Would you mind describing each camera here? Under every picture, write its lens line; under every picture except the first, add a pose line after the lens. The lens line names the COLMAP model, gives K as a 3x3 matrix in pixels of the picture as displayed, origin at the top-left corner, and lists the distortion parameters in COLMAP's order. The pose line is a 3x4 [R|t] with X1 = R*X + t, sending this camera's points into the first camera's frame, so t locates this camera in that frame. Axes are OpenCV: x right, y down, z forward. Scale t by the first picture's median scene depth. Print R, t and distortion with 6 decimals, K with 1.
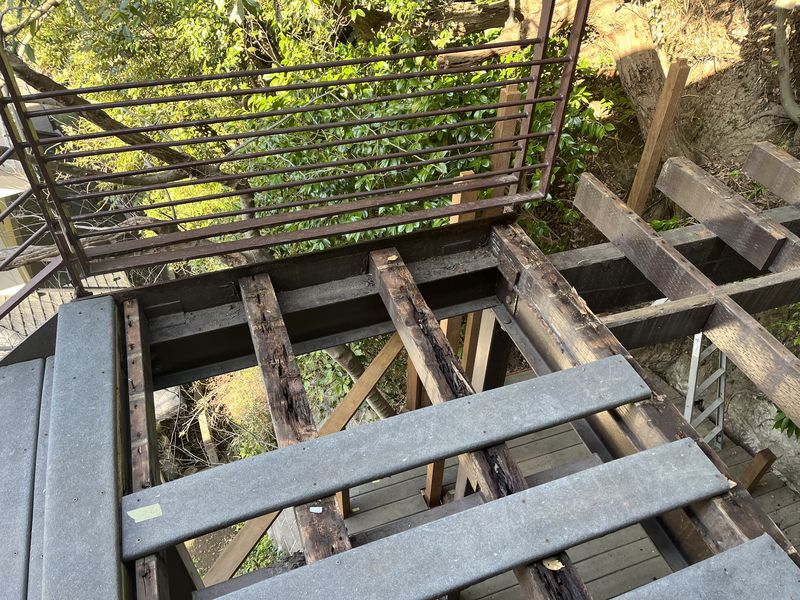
lens RADIAL K [[617.0, 0, 397.5], [0, 617.0, 297.2], [0, 0, 1]] dist [0.082293, -0.088335]
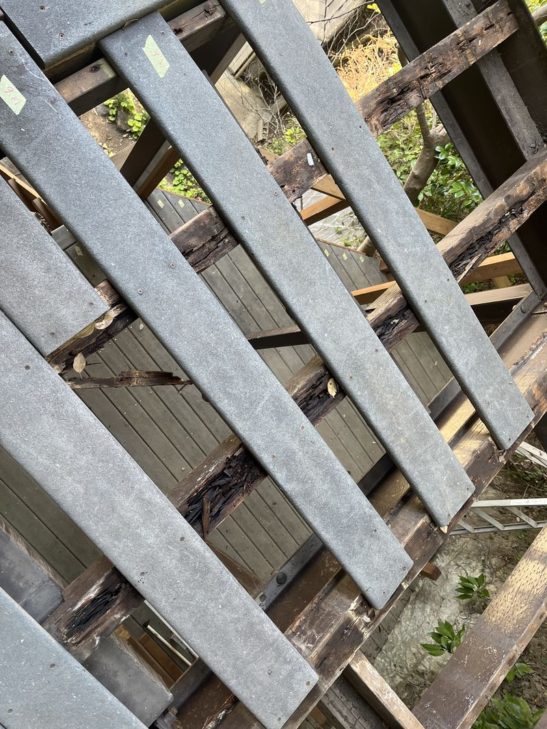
lens RADIAL K [[562.2, 0, 269.6], [0, 562.2, 366.1], [0, 0, 1]] dist [0.082293, -0.088335]
pose [[0.307581, 0.945352, 0.108184, 0.053943], [-0.898416, 0.251080, 0.360287, 0.121192], [0.313436, -0.208012, 0.926547, 0.040416]]
